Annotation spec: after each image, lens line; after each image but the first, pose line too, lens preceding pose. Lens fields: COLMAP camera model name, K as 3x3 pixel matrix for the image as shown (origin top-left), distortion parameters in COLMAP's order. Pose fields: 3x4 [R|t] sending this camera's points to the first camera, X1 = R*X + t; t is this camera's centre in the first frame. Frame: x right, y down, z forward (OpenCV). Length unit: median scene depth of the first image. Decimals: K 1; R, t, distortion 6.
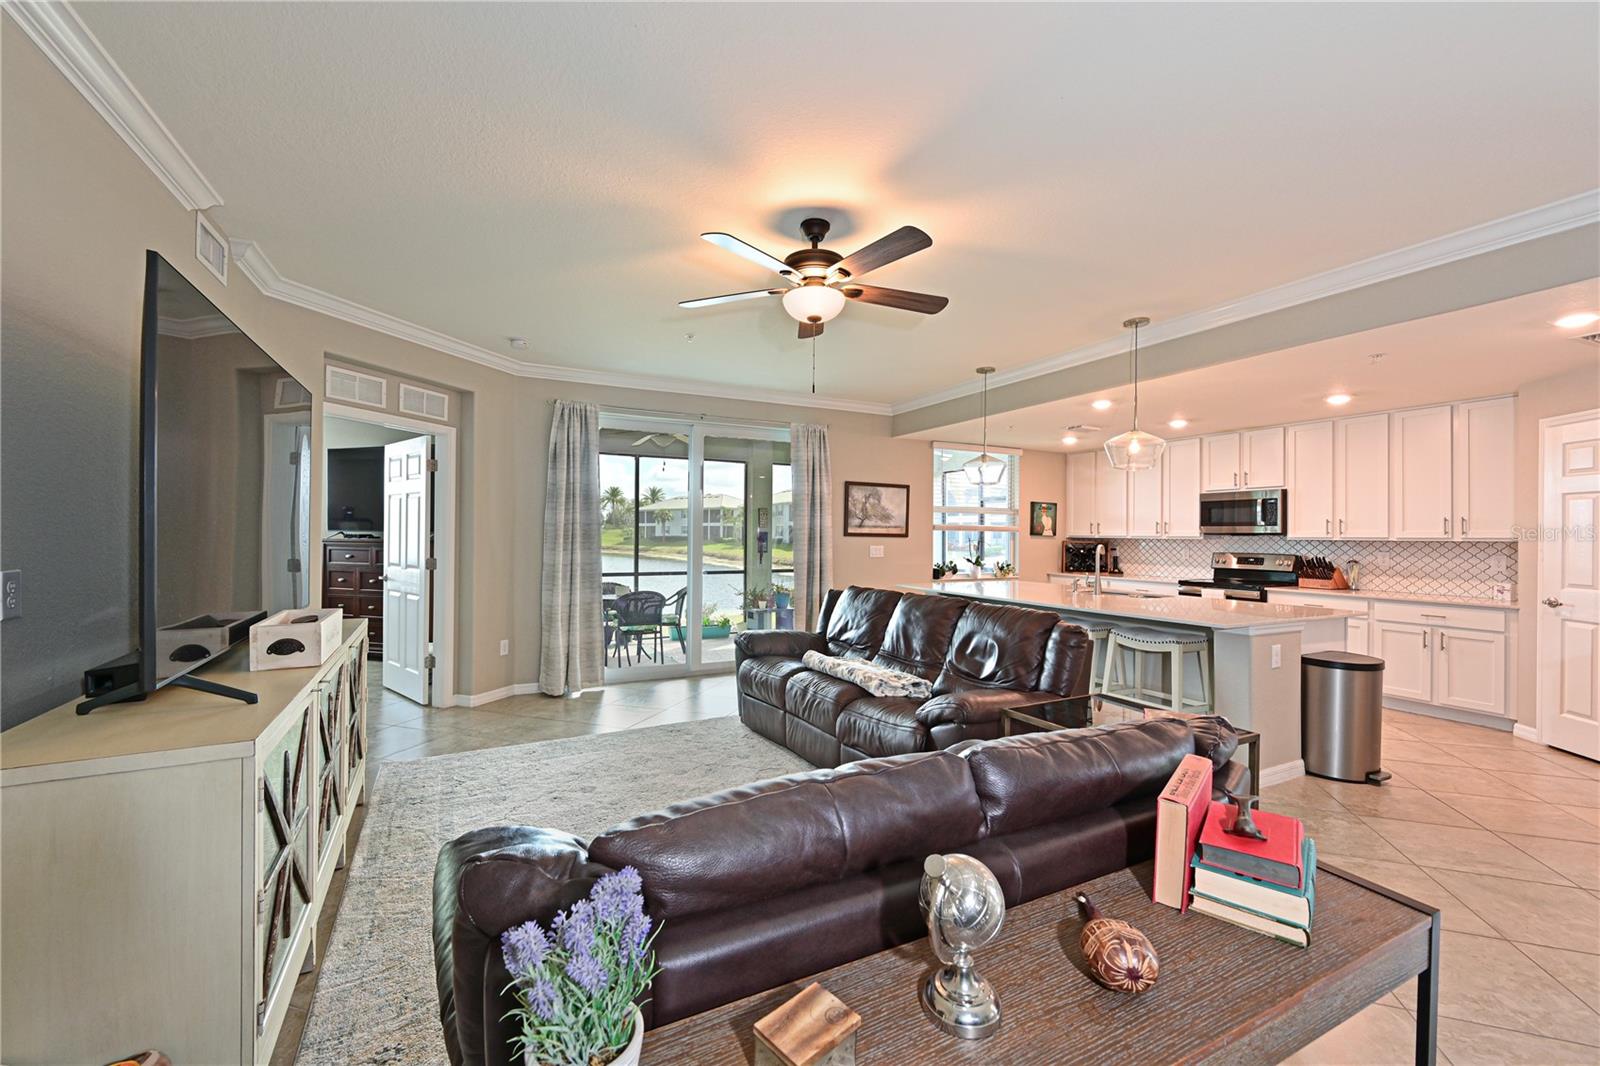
lens RADIAL K [[637.8, 0, 793.9], [0, 637.8, 531.3], [0, 0, 1]] dist [-0.000648, 0.000358]
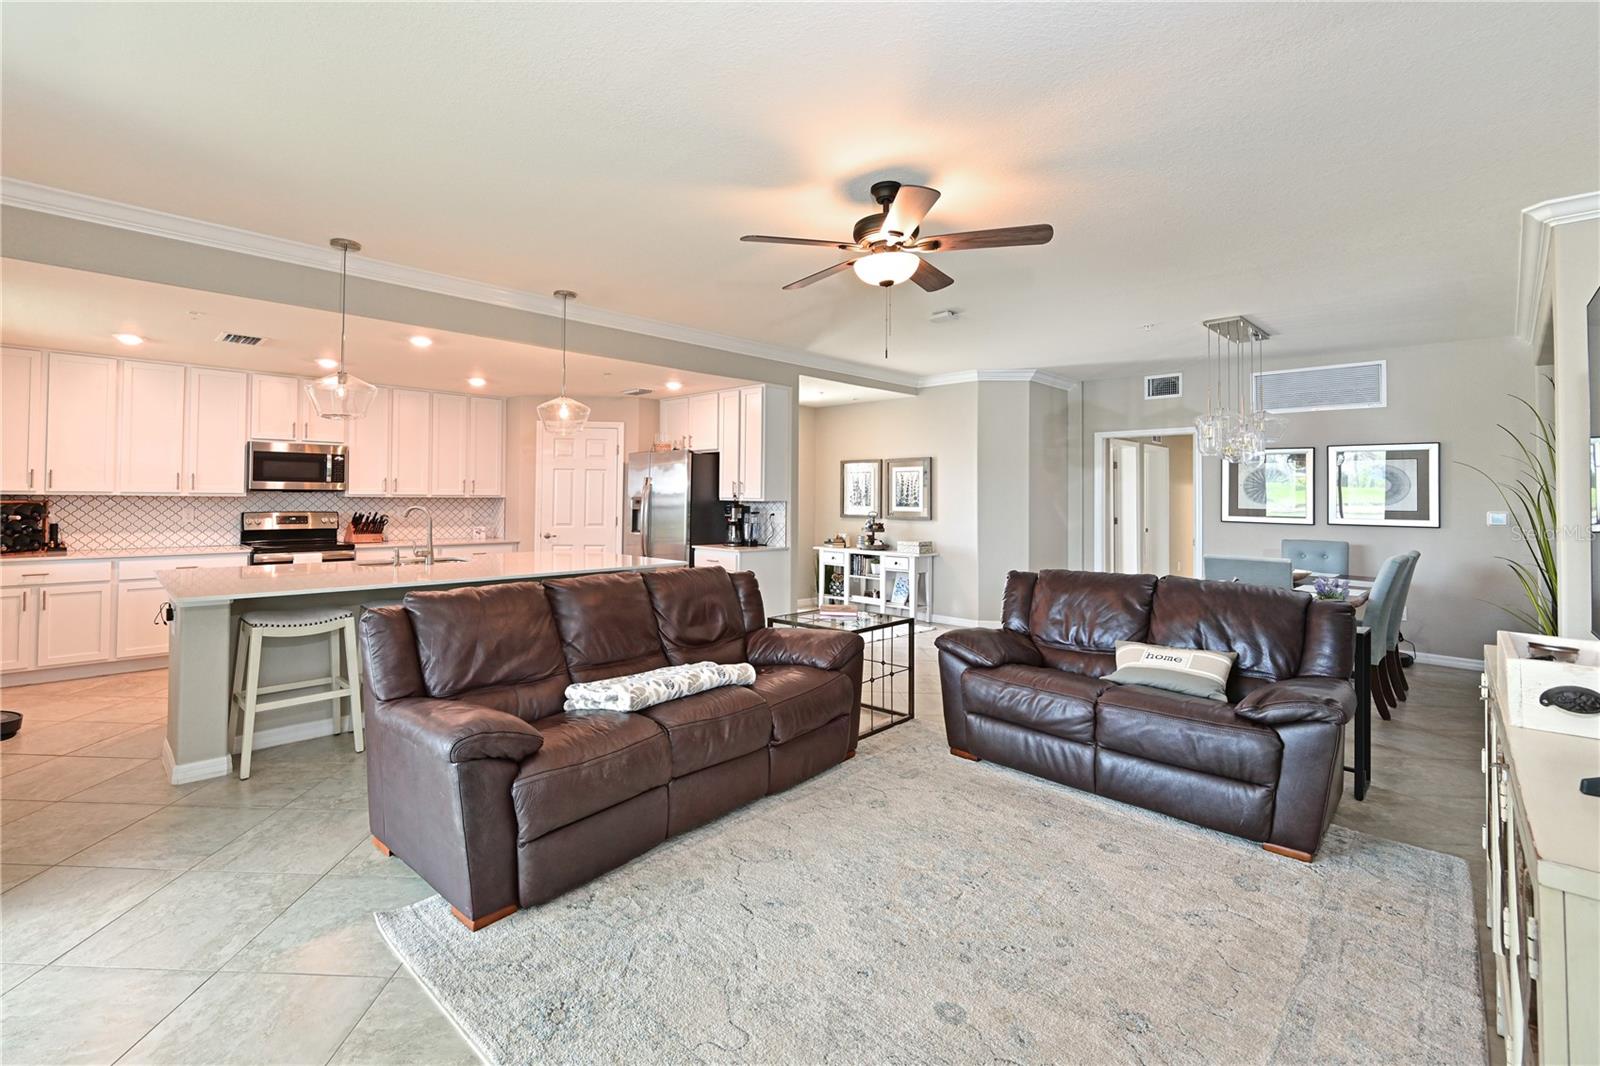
lens RADIAL K [[692.6, 0, 721.4], [0, 692.6, 482.6], [0, 0, 1]] dist [-0.001714, 0.000036]
pose [[-0.276870, 0.014030, 0.960805, -0.427411], [-0.014812, 0.999712, -0.018867, 0.002861], [-0.960793, -0.019455, -0.276583, 0.719887]]
